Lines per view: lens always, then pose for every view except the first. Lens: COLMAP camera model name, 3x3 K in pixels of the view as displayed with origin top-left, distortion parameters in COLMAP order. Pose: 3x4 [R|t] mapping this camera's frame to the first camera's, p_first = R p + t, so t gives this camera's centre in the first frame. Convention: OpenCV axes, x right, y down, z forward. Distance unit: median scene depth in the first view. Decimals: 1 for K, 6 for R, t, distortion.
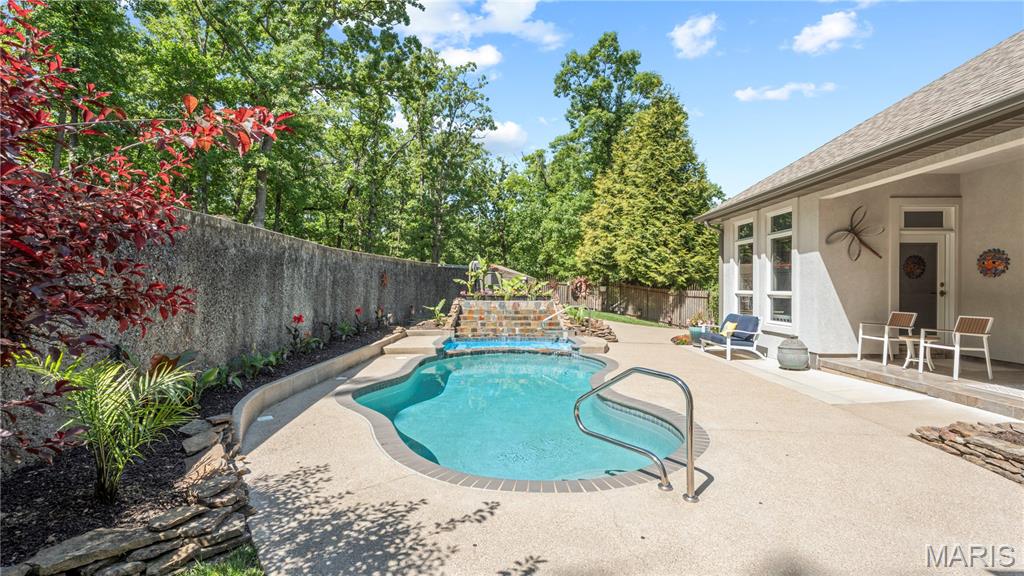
lens RADIAL K [[456.3, 0, 512.5], [0, 456.3, 285.7], [0, 0, 1]] dist [0.006286, -0.000019]
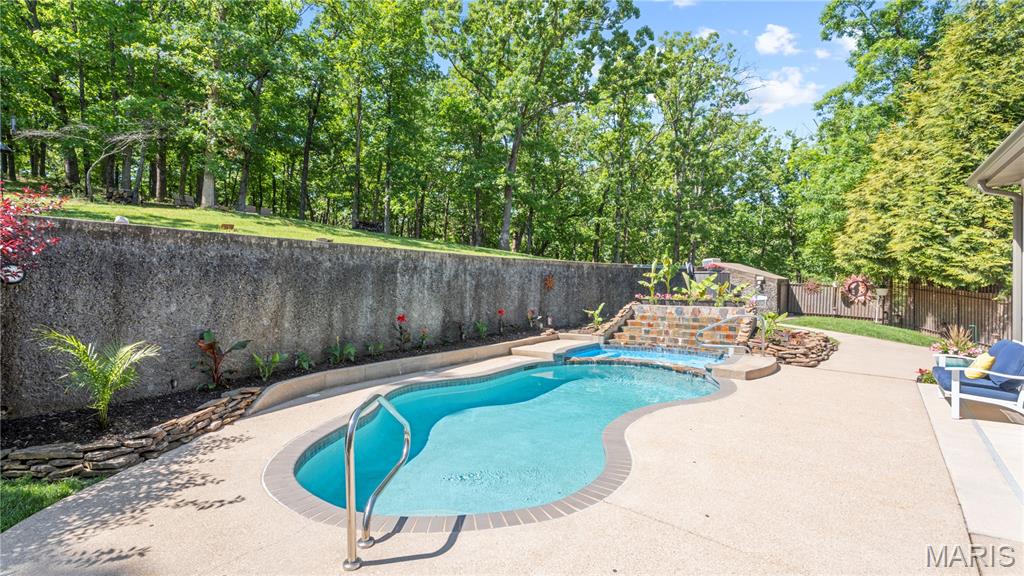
lens RADIAL K [[456.3, 0, 511.2], [0, 456.3, 286.6], [0, 0, 1]] dist [0.006286, -0.000019]
pose [[0.796618, -0.001128, -0.604482, 0.284039], [0.002582, 0.999995, 0.001538, -0.006660], [0.604478, -0.002786, 0.796617, 0.132865]]
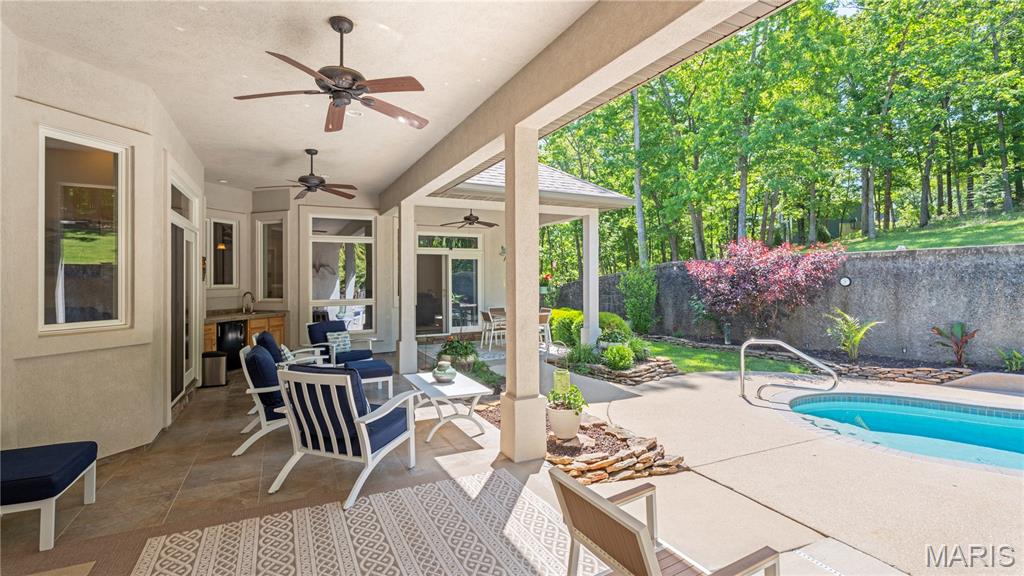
lens RADIAL K [[456.3, 0, 511.2], [0, 456.3, 283.2], [0, 0, 1]] dist [0.006286, -0.000019]
pose [[-0.884723, -0.007147, -0.466063, 0.602360], [-0.005726, 0.999974, -0.004465, -0.008278], [0.466083, -0.001282, -0.884740, 0.614024]]
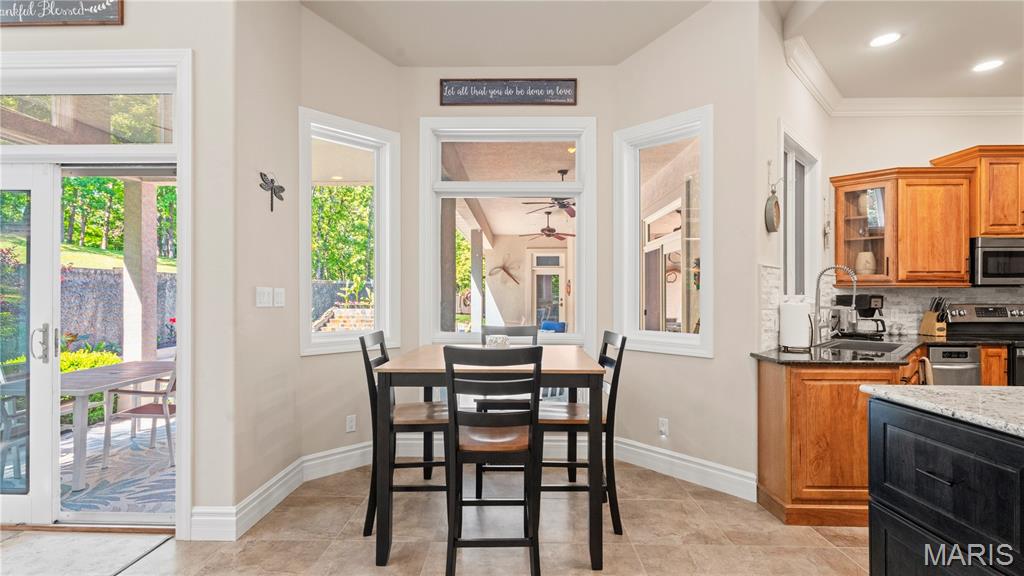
lens RADIAL K [[456.3, 0, 511.3], [0, 456.3, 292.2], [0, 0, 1]] dist [0.006286, -0.000019]
pose [[0.999931, -0.002161, -0.011573, 0.512955], [0.002166, 0.999998, 0.000383, -0.020133], [0.011572, -0.000408, 0.999933, -0.450924]]
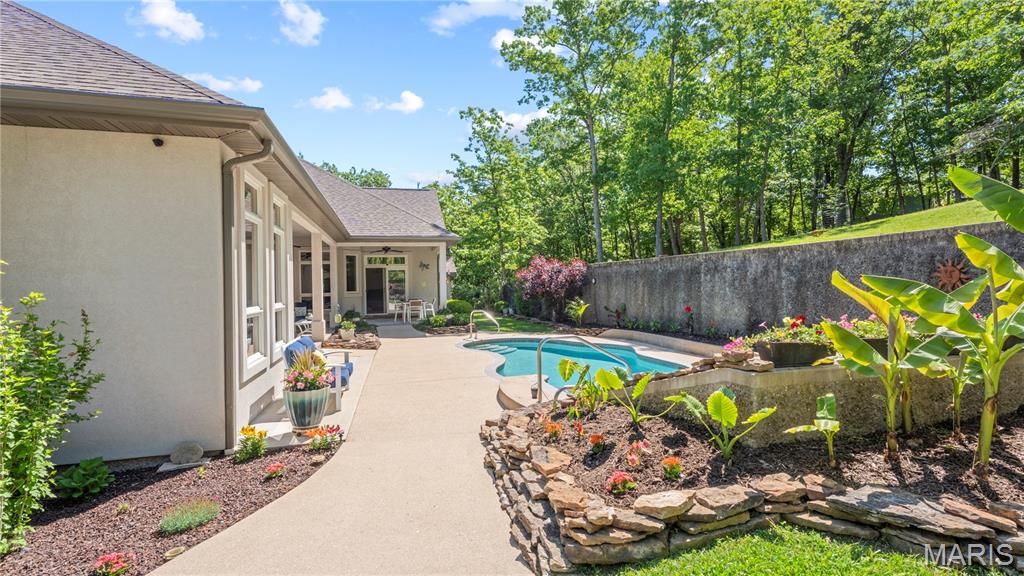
lens RADIAL K [[456.3, 0, 510.9], [0, 456.3, 287.8], [0, 0, 1]] dist [0.006286, -0.000019]
pose [[-0.964305, 0.003320, -0.264772, 0.306761], [0.002529, 0.999991, 0.003327, -0.002896], [0.264781, 0.002539, -0.964305, 1.382193]]
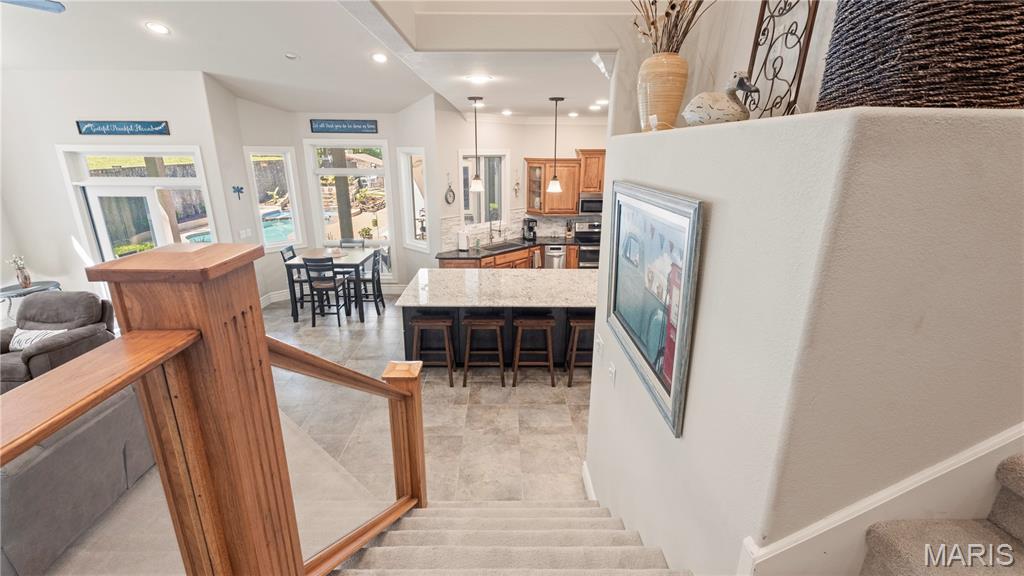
lens RADIAL K [[456.3, 0, 512.0], [0, 456.3, 290.4], [0, 0, 1]] dist [0.006286, -0.000019]
pose [[0.999662, -0.008509, 0.024555, 0.712225], [0.000728, 0.953678, 0.300829, -0.121644], [-0.025977, -0.300710, 0.953362, -0.805014]]
